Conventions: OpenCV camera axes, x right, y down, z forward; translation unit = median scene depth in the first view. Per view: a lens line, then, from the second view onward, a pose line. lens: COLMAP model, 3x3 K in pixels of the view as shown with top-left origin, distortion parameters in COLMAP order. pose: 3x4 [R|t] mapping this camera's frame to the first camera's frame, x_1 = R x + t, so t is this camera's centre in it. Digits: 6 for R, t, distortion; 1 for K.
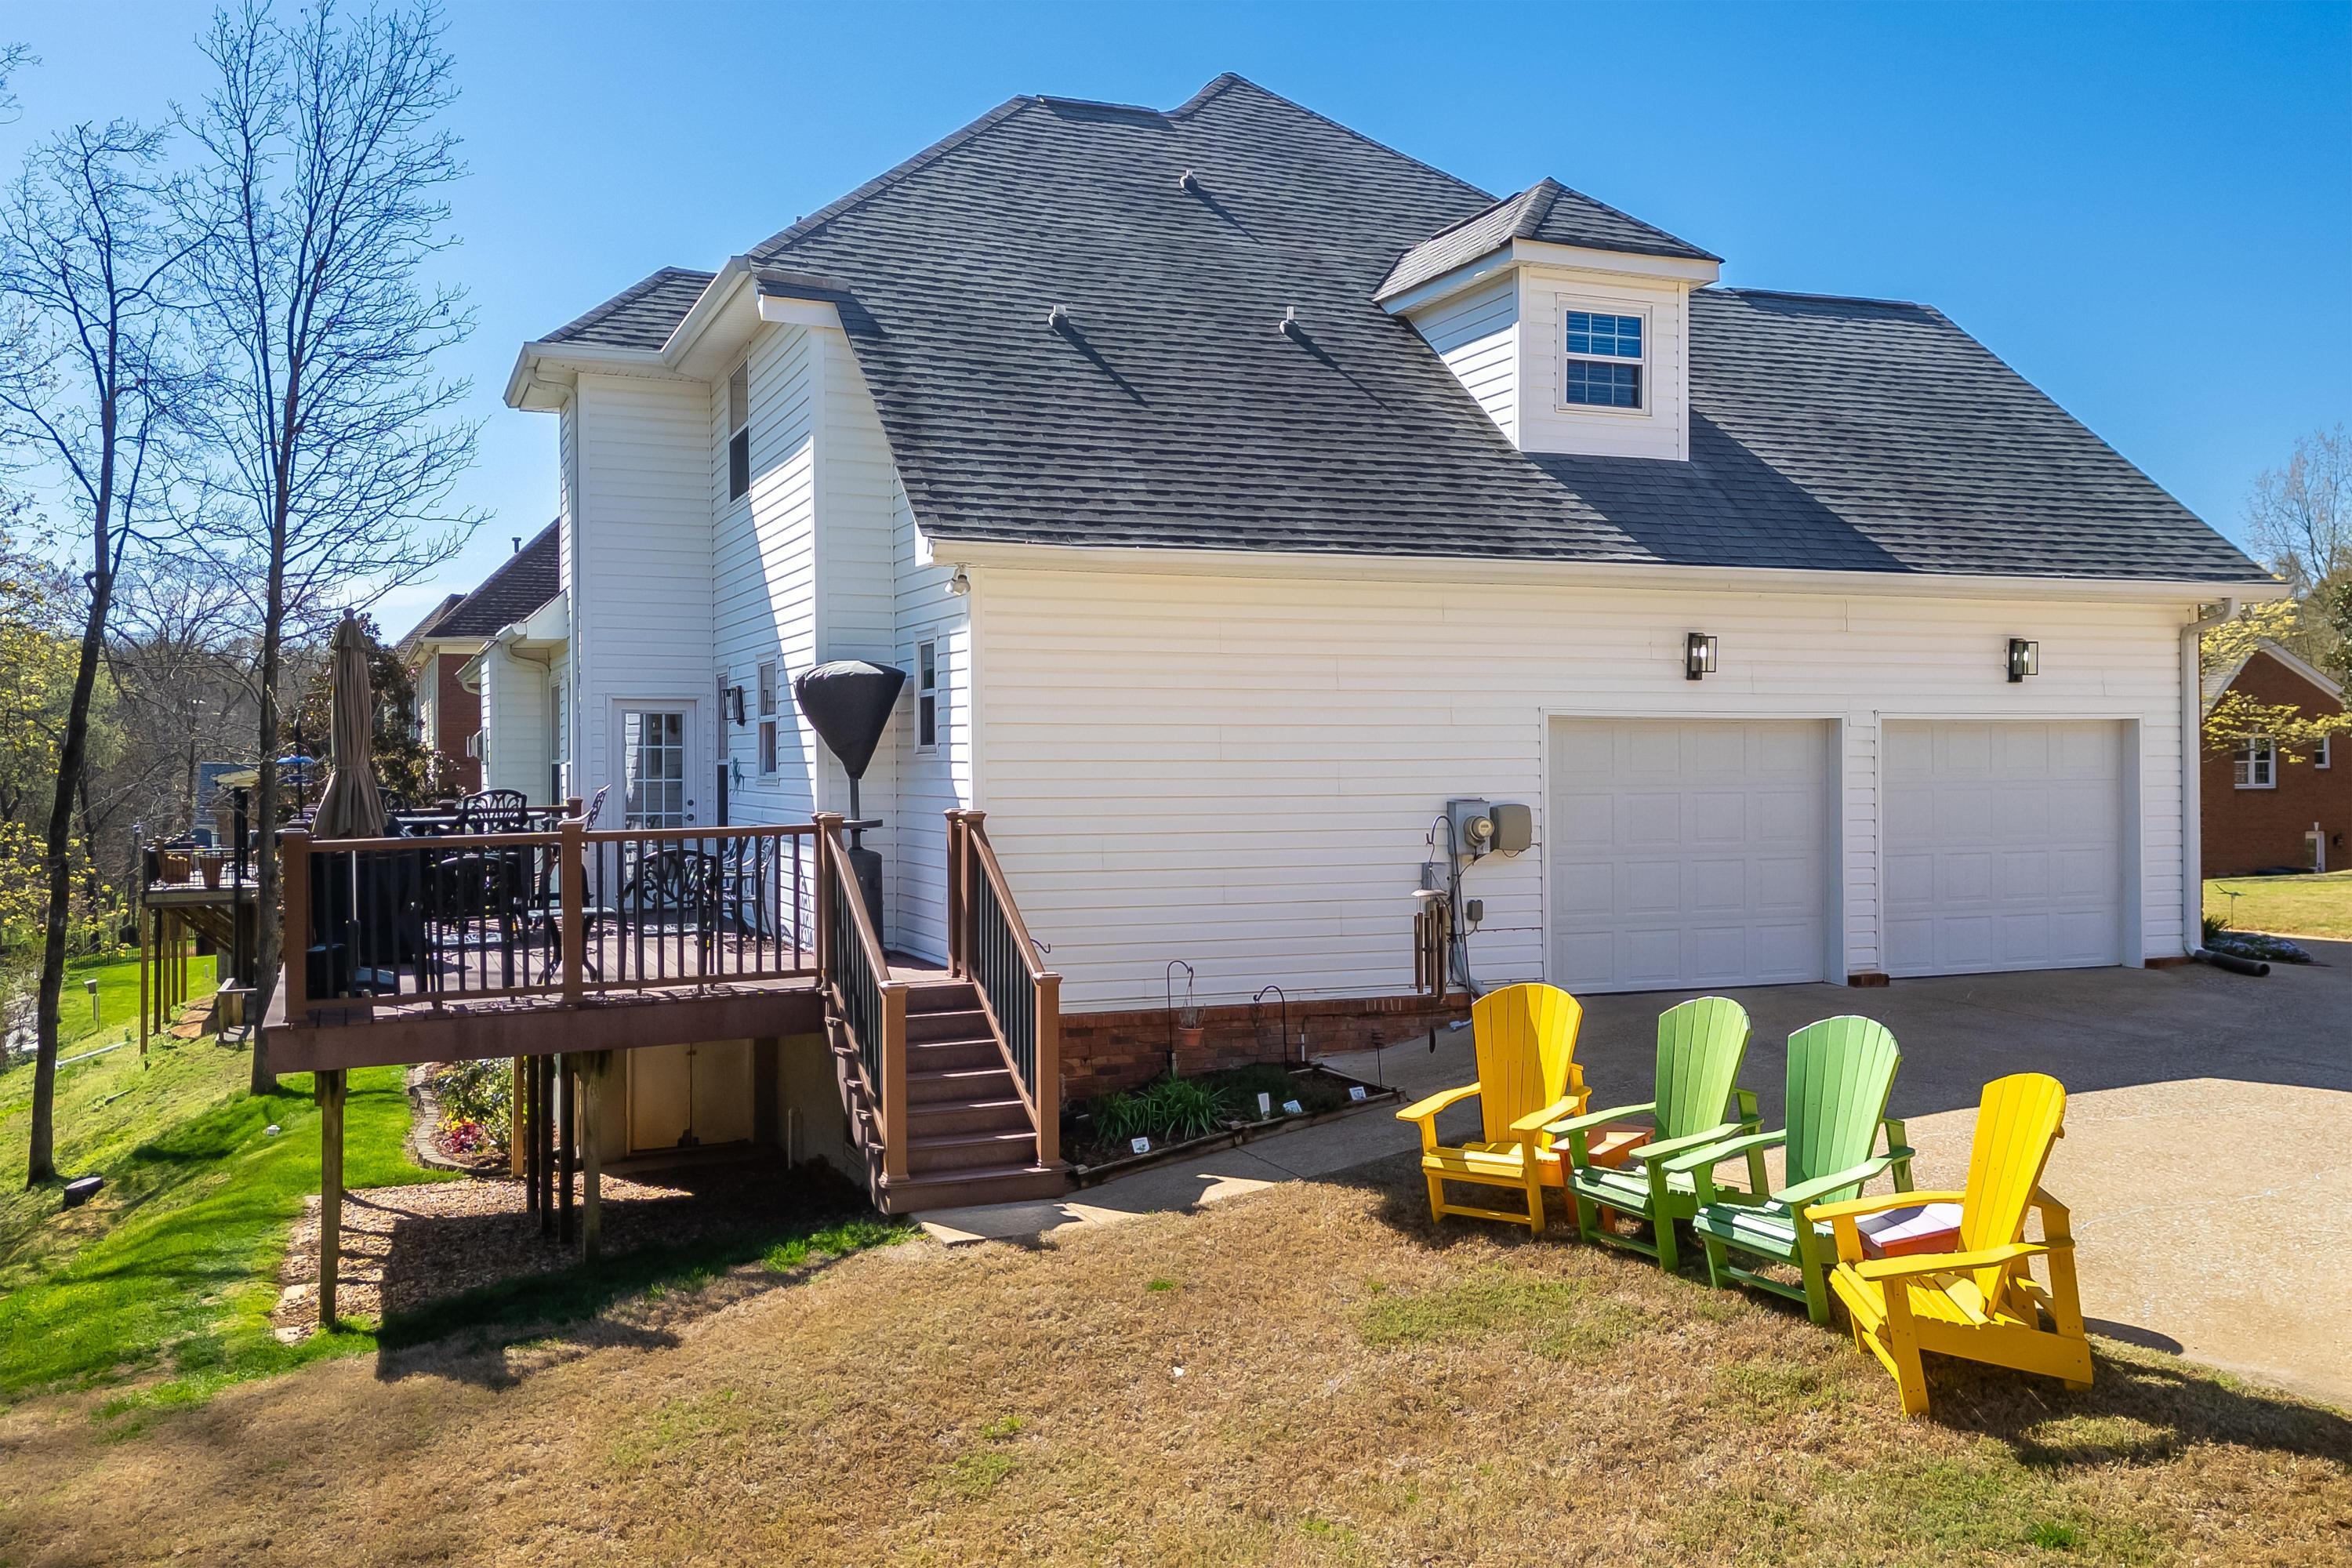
lens RADIAL K [[2047.9, 0, 1230.2], [0, 2047.9, 782.5], [0, 0, 1]] dist [0.100159, -0.198115]
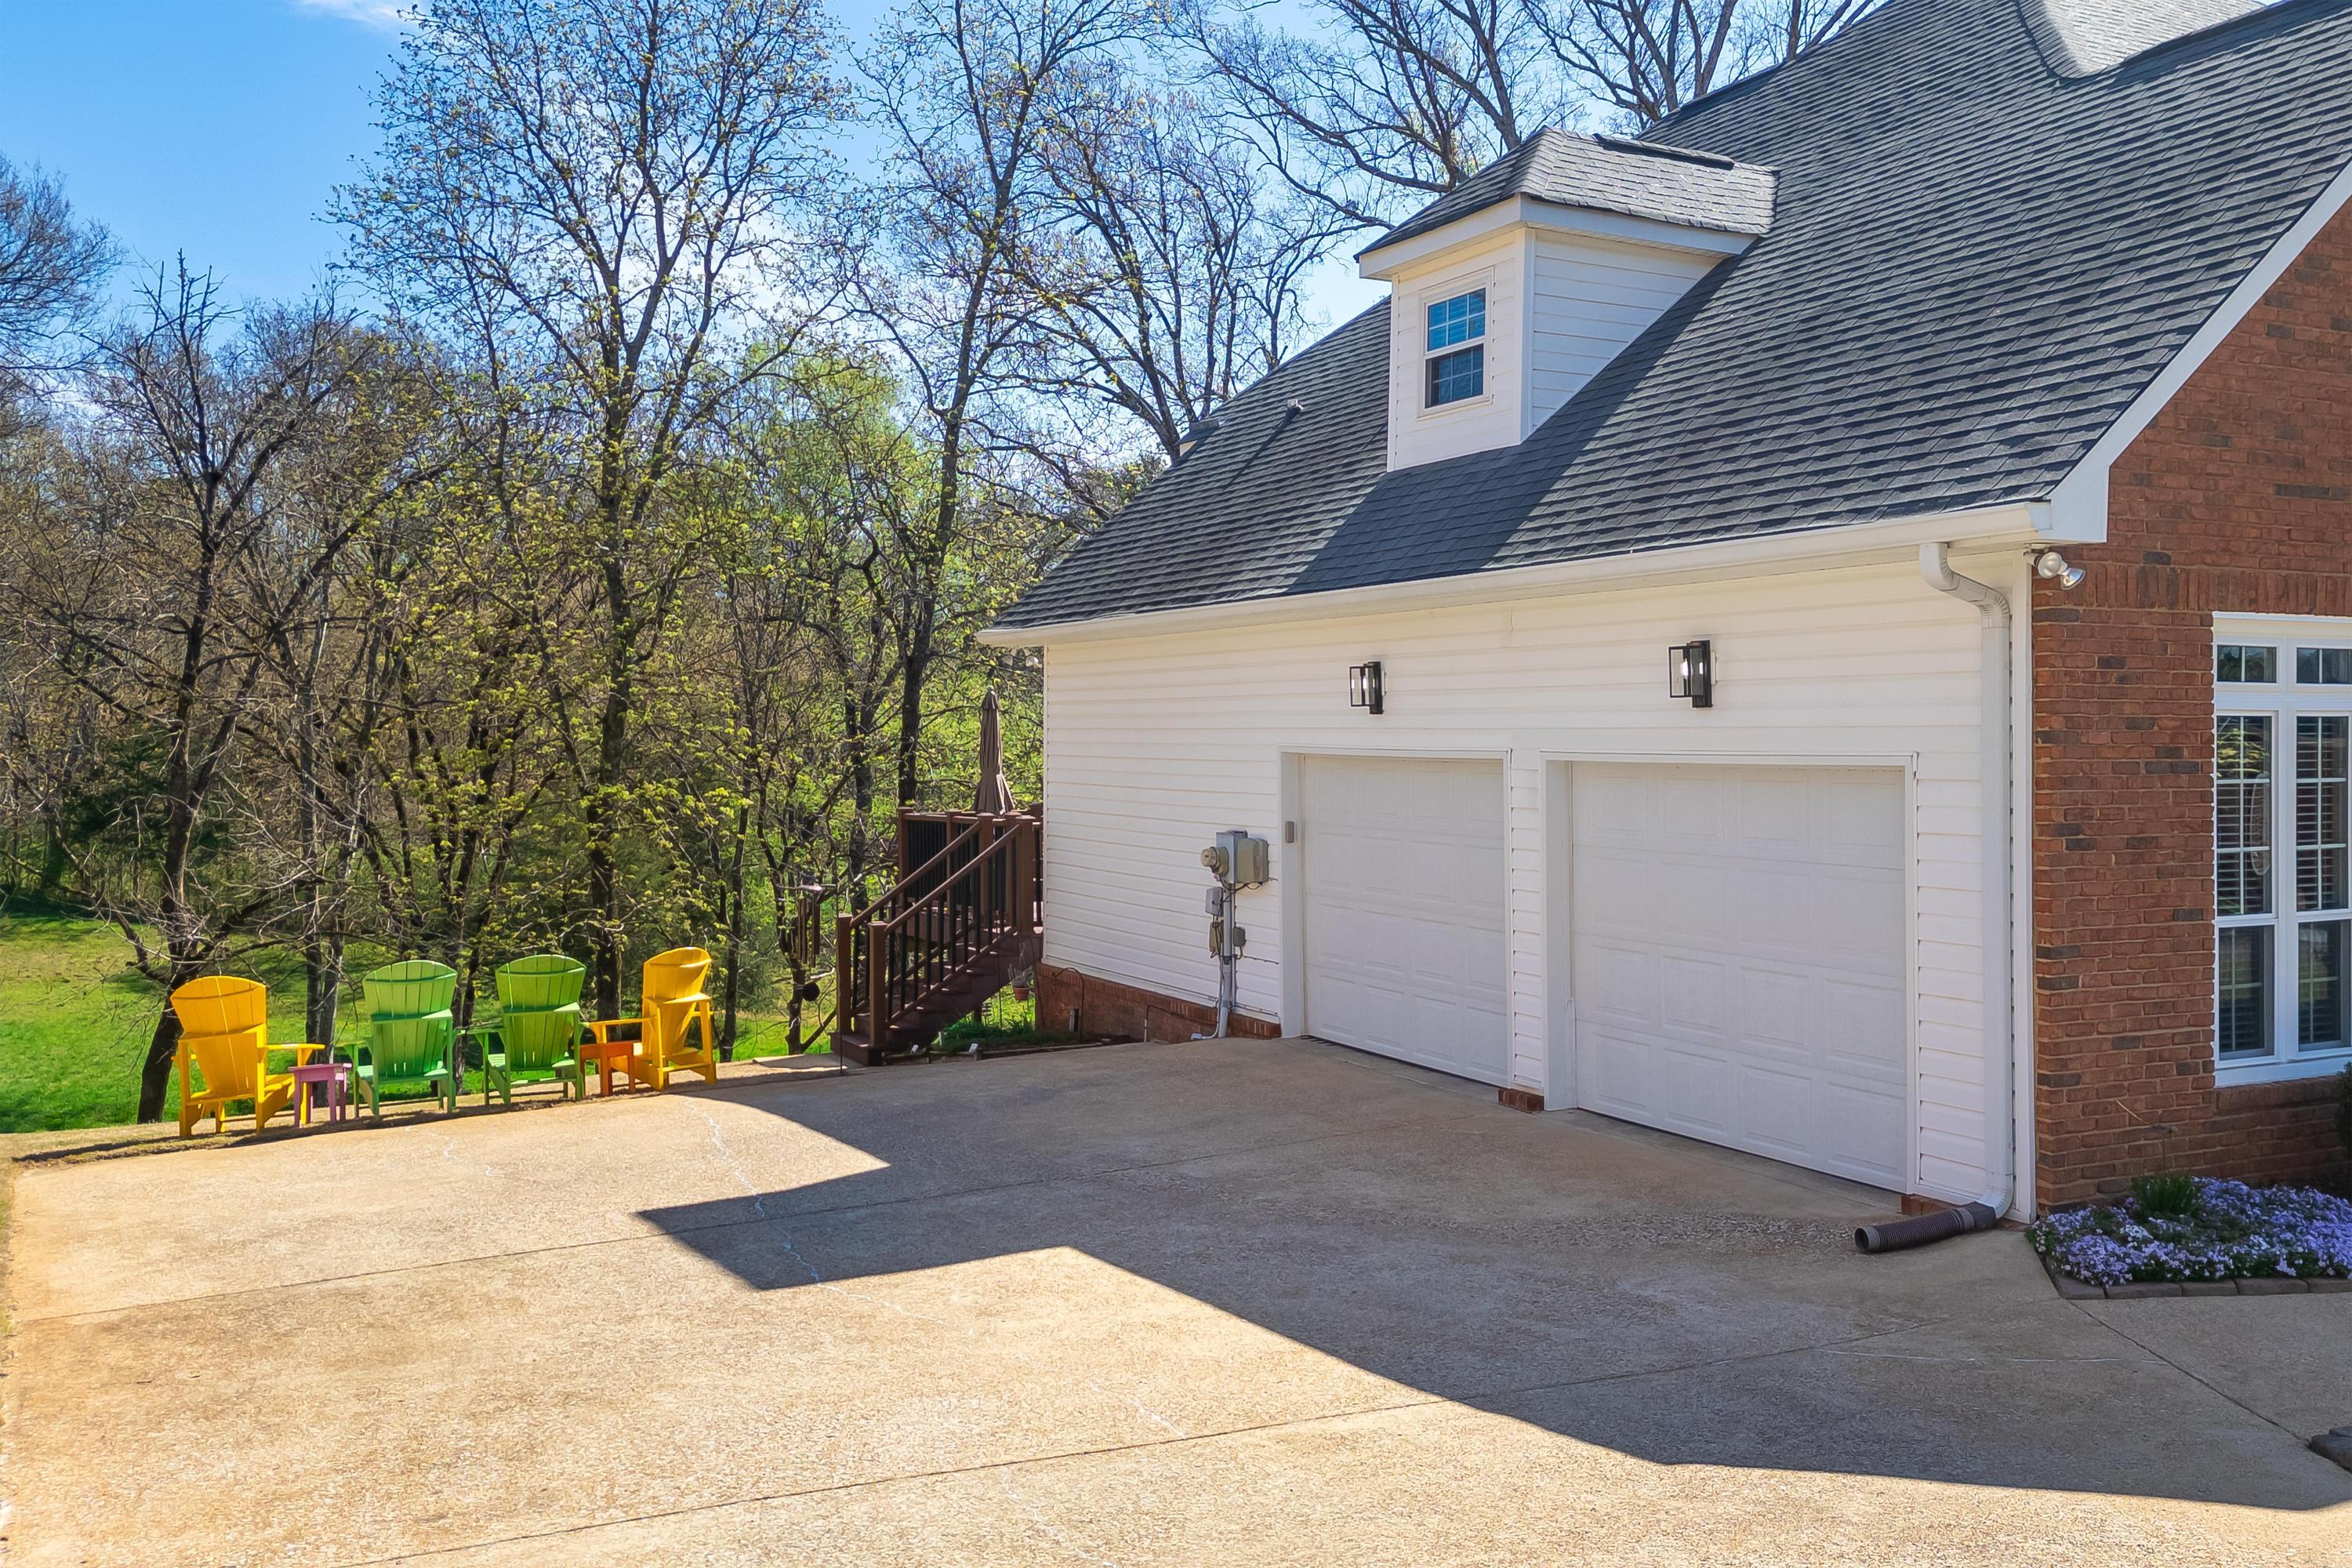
lens RADIAL K [[2021.2, 0, 1176.0], [0, 2021.2, 784.0], [0, 0, 1]] dist [0.140935, -0.194782]
pose [[0.083137, 0.035522, -0.995905, 1.055952], [-0.007331, 0.999359, 0.035033, -0.047905], [0.996511, 0.004388, 0.083344, 0.810629]]
